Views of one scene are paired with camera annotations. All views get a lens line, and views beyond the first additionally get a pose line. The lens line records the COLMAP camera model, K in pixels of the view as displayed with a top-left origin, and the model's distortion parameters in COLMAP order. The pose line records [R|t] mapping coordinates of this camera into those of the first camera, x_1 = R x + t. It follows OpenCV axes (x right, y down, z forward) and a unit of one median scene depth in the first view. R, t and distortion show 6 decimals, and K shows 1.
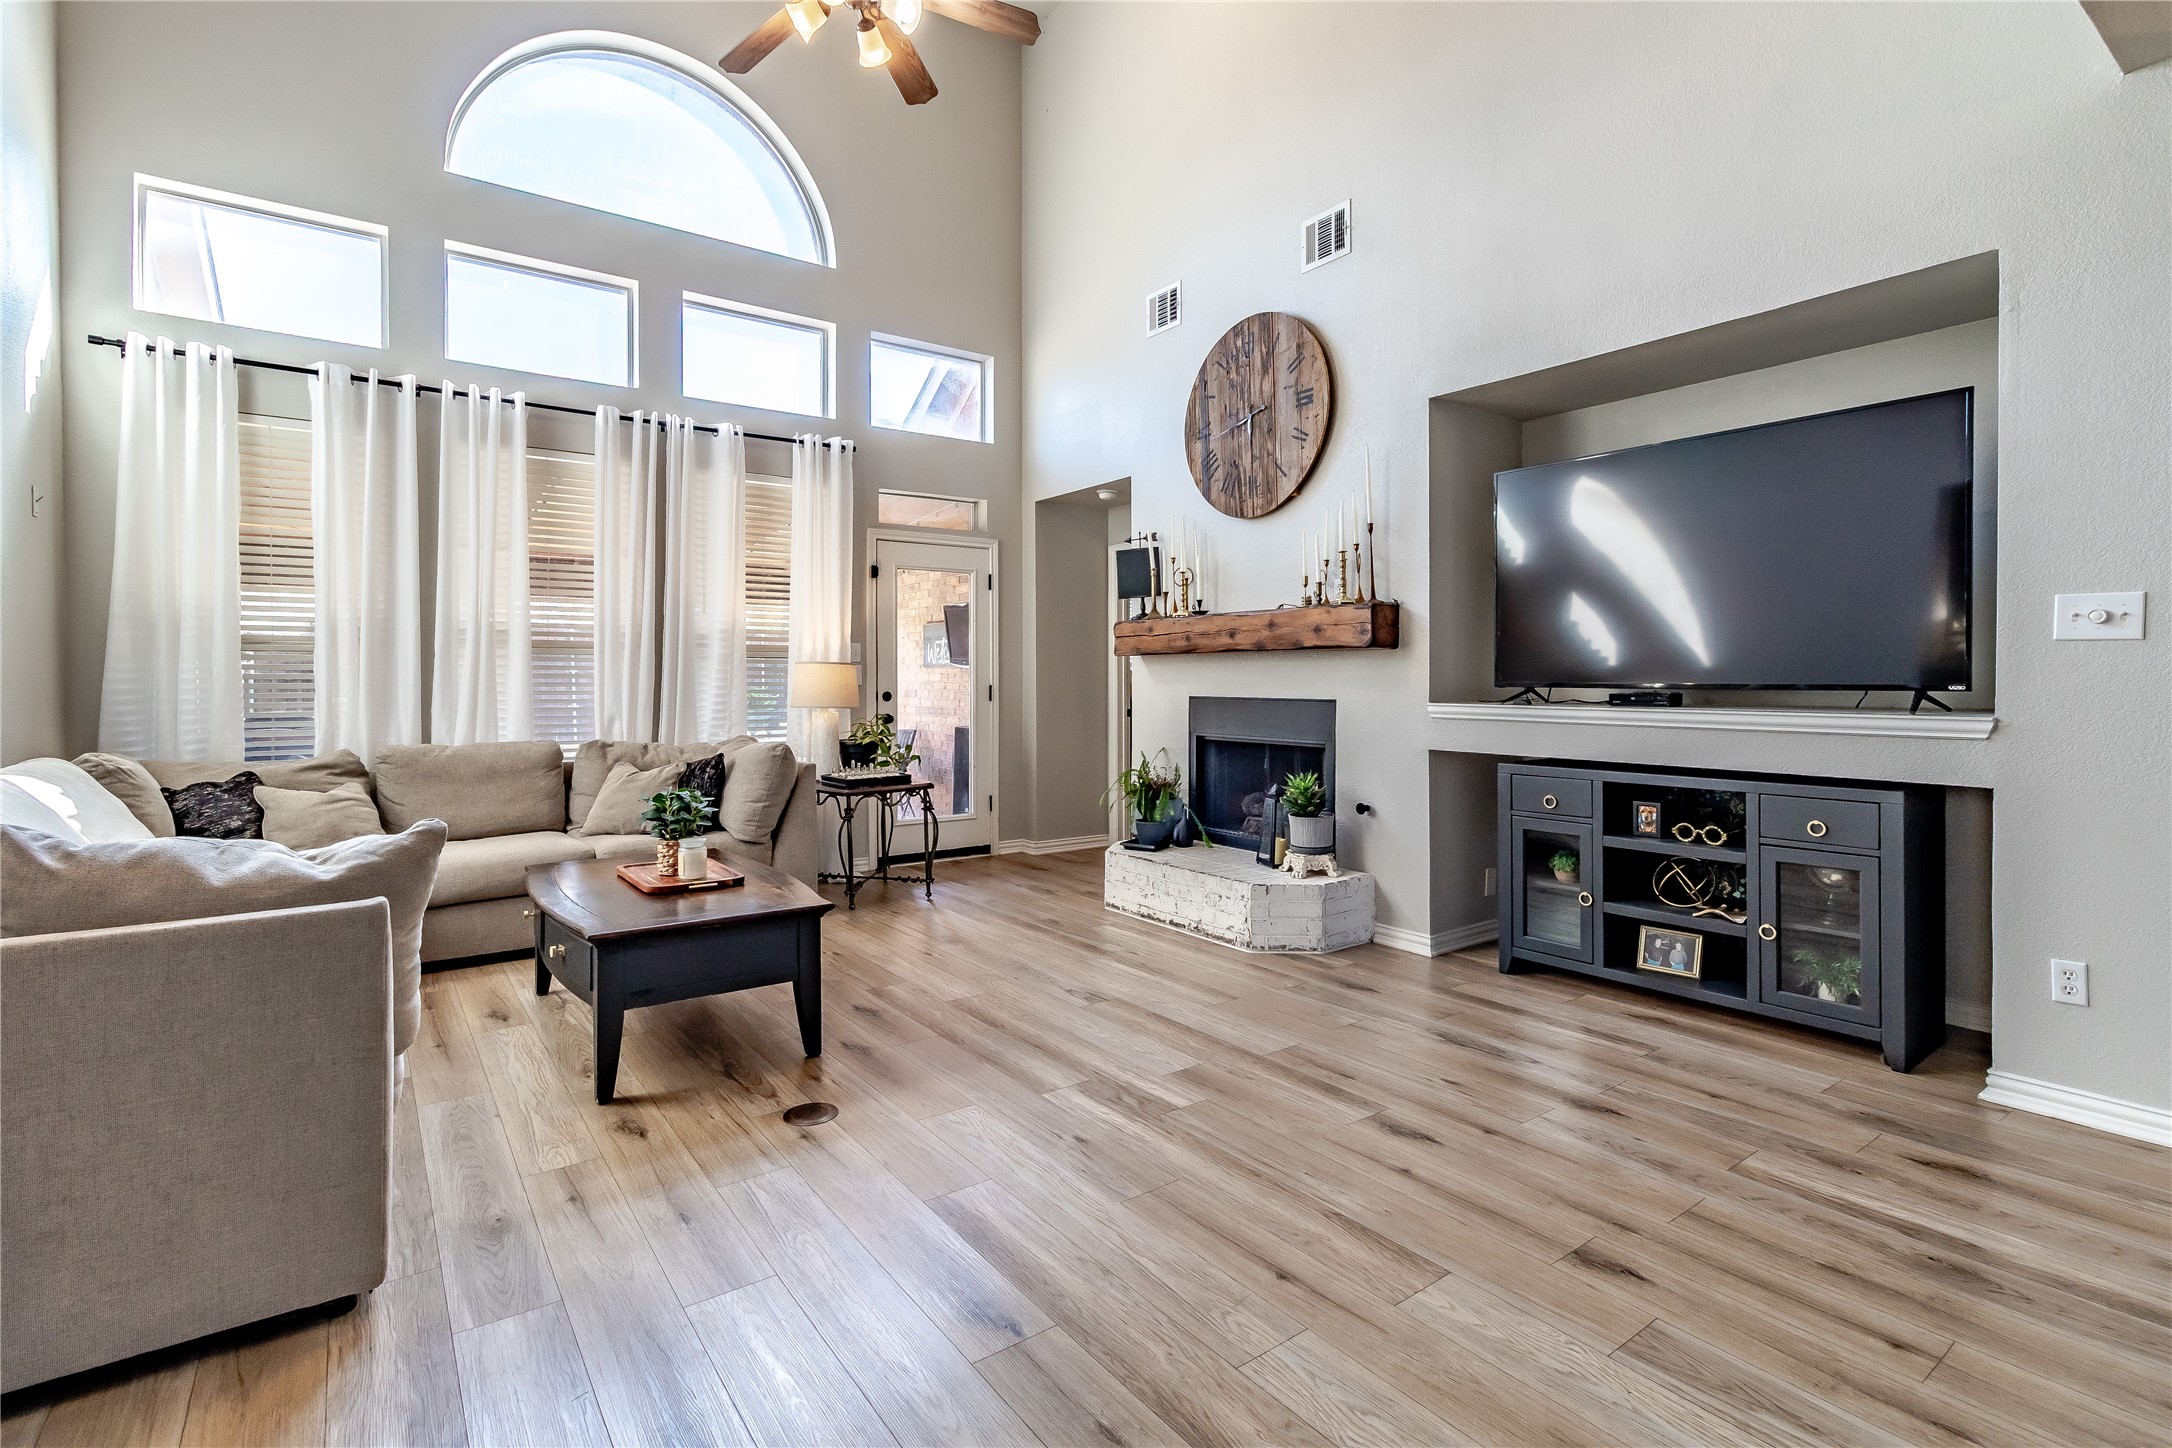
lens RADIAL K [[1017.5, 0, 1097.2], [0, 1017.5, 678.0], [0, 0, 1]] dist [0.002659, 0.000051]
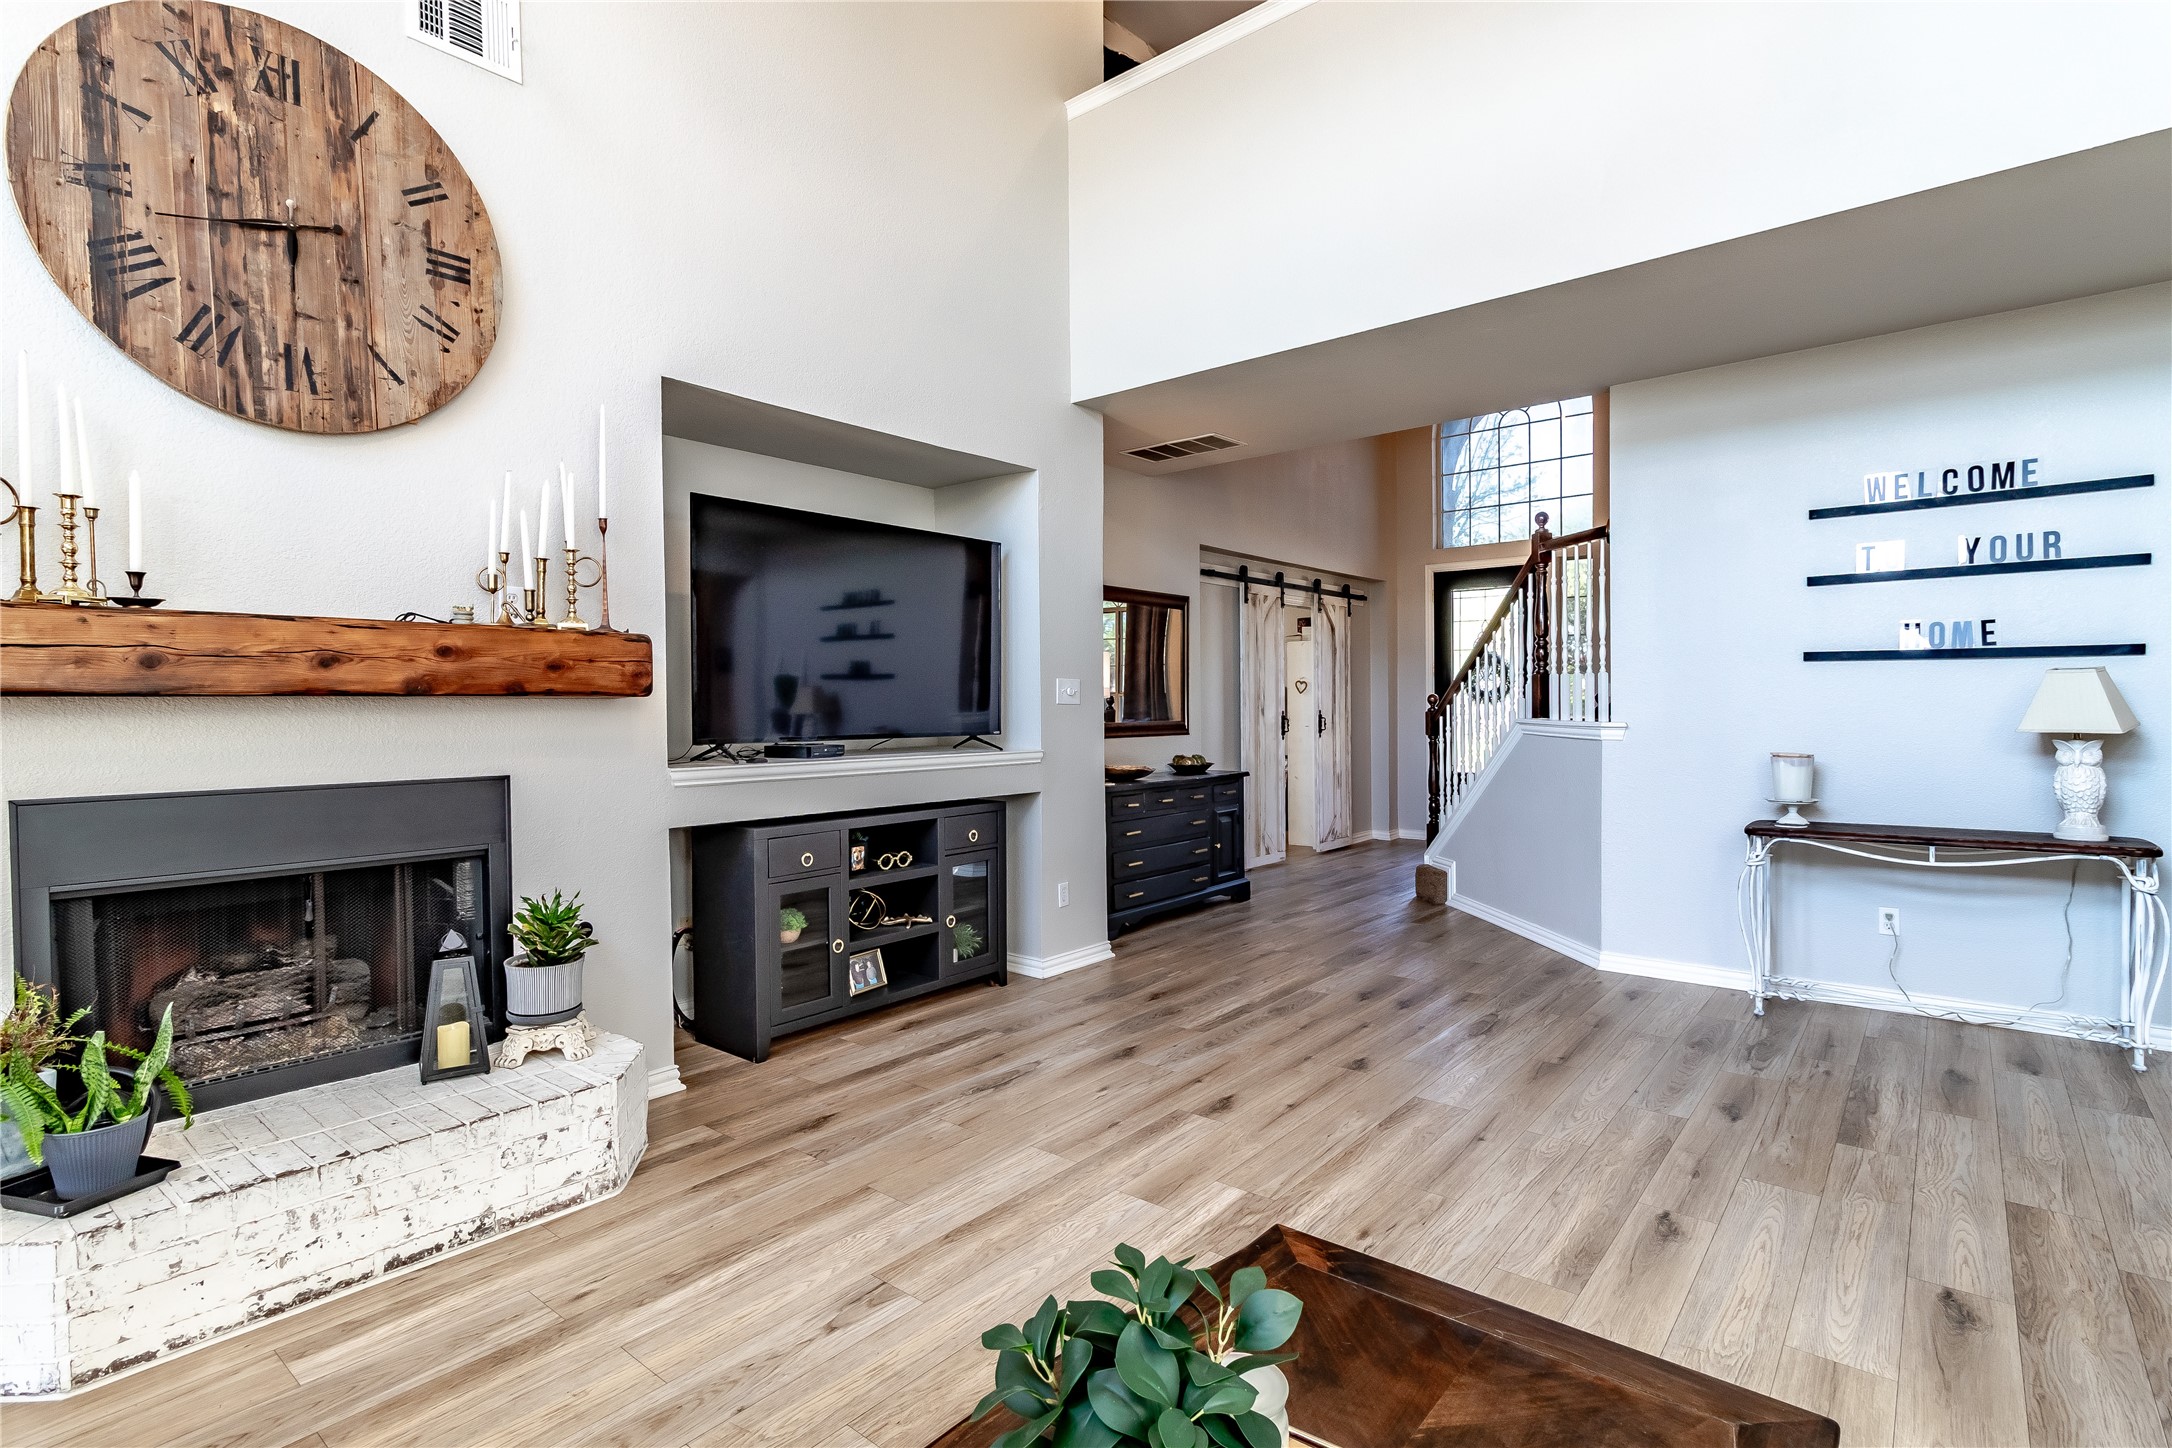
lens RADIAL K [[1041.8, 0, 1086.0], [0, 1041.8, 724.0], [0, 0, 1]] dist [0.002754, 0.000435]
pose [[-0.239881, -0.013506, 0.970708, -0.534433], [0.008613, 0.999834, 0.016040, -0.020070], [-0.970764, 0.012209, -0.239725, 0.895902]]
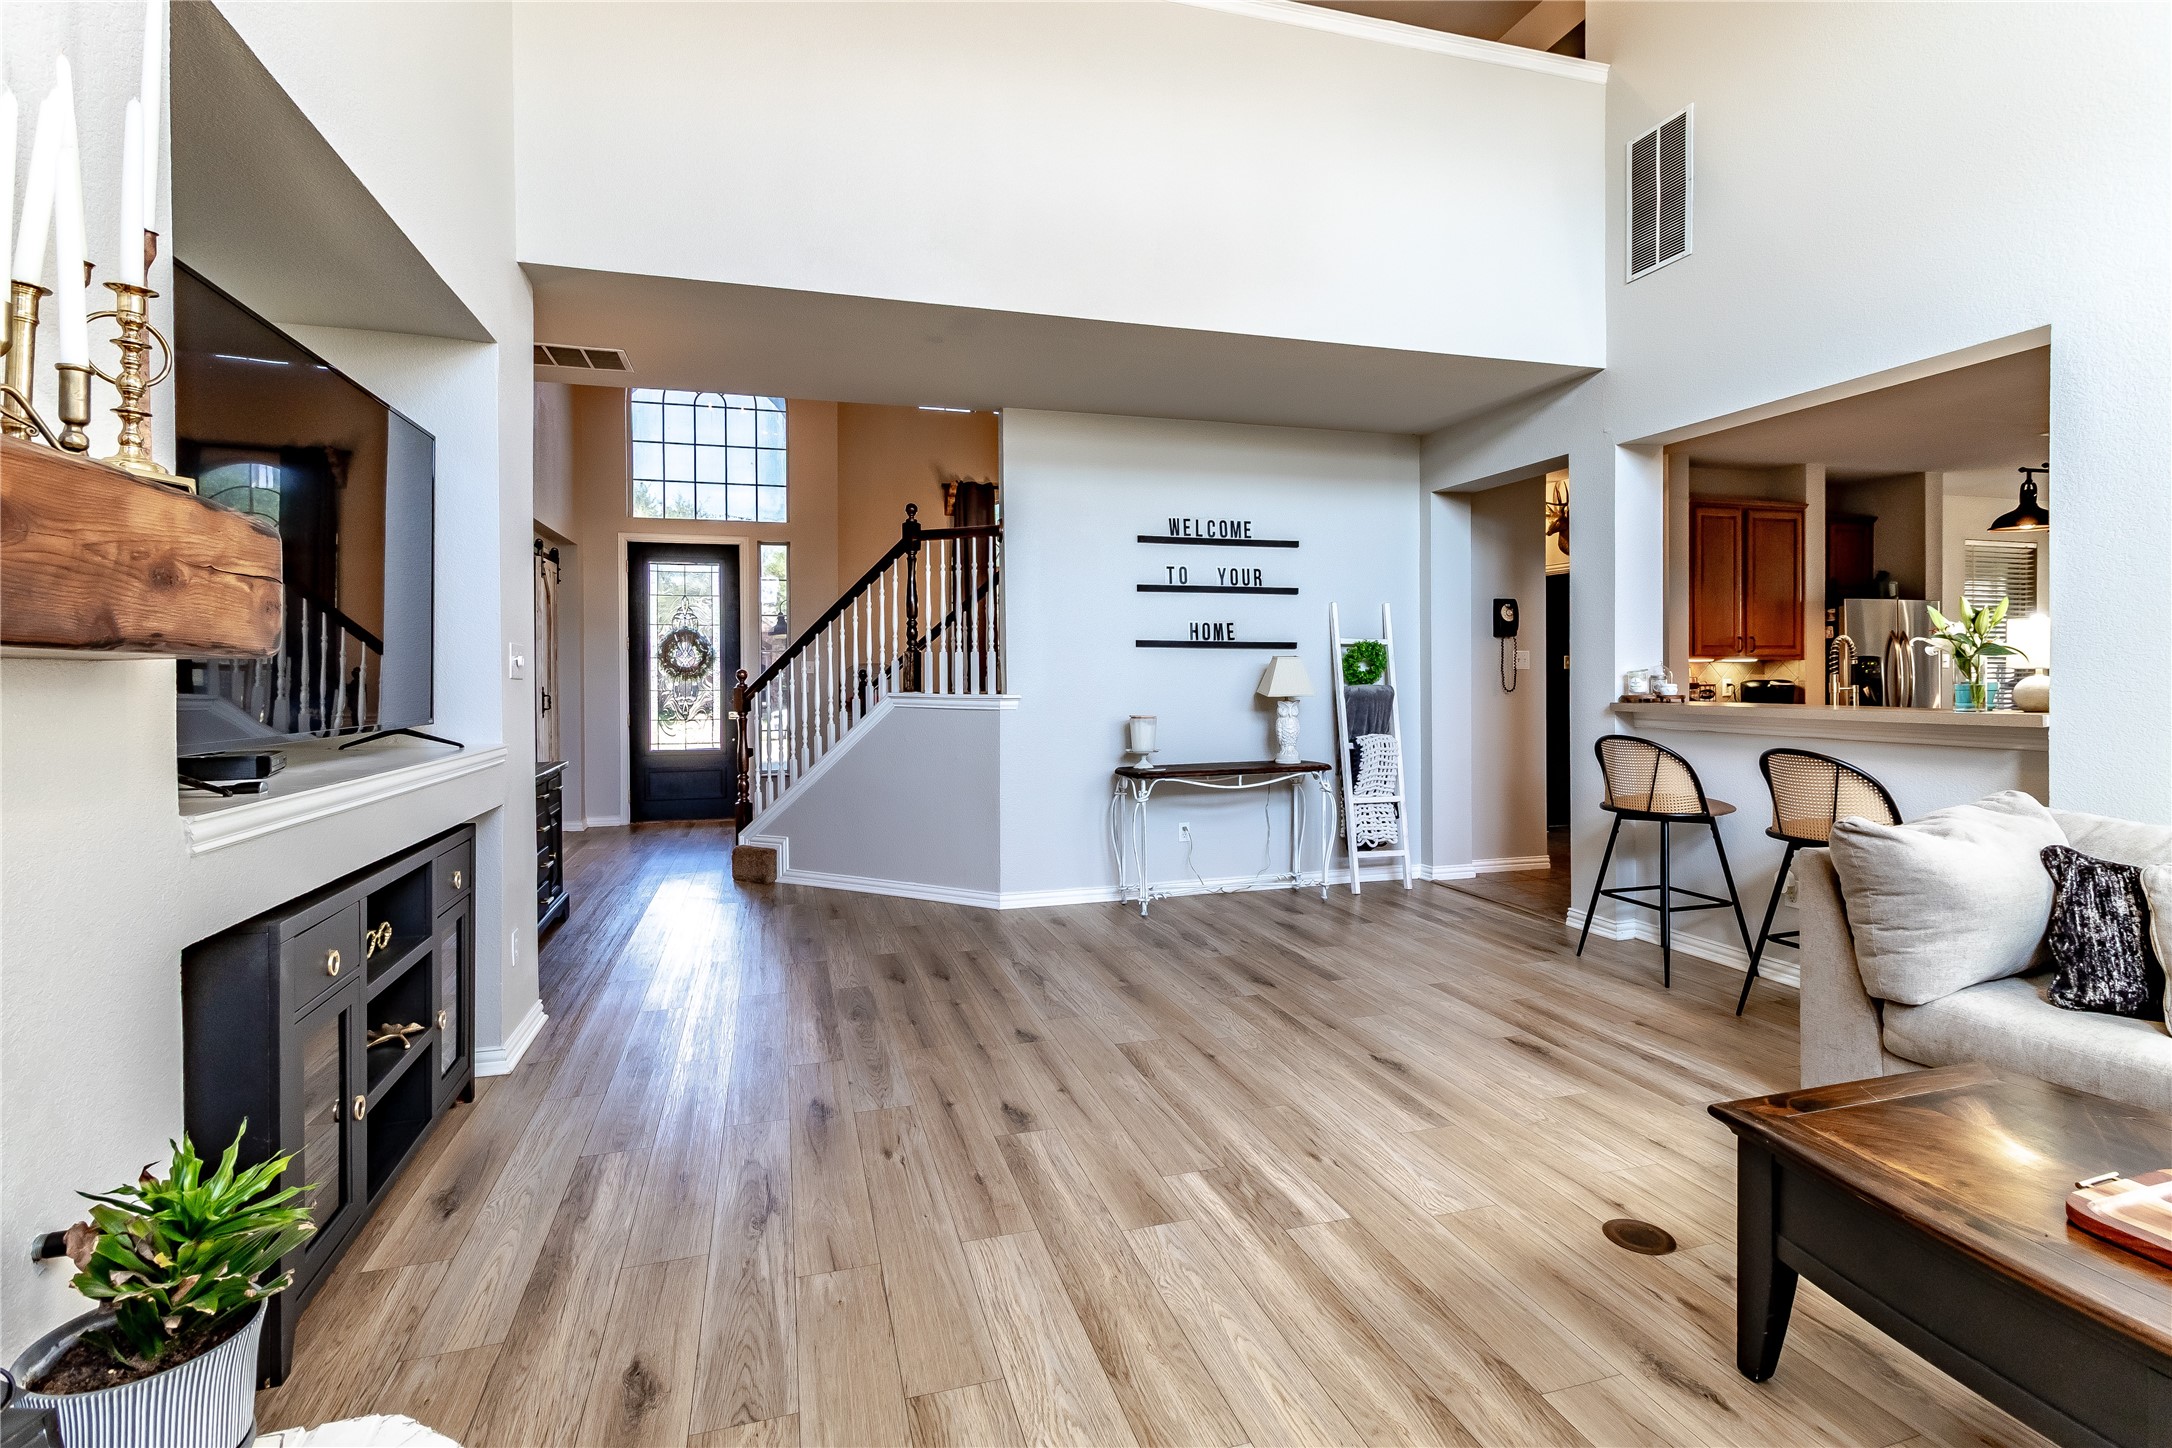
lens RADIAL K [[1006.6, 0, 1075.8], [0, 1006.6, 676.7], [0, 0, 1]] dist [-0.002051, -0.000135]
pose [[-0.938927, 0.007959, 0.344024, -0.087300], [0.008508, 0.999964, 0.000084, -0.020891], [-0.344011, 0.003006, -0.938961, 1.240897]]
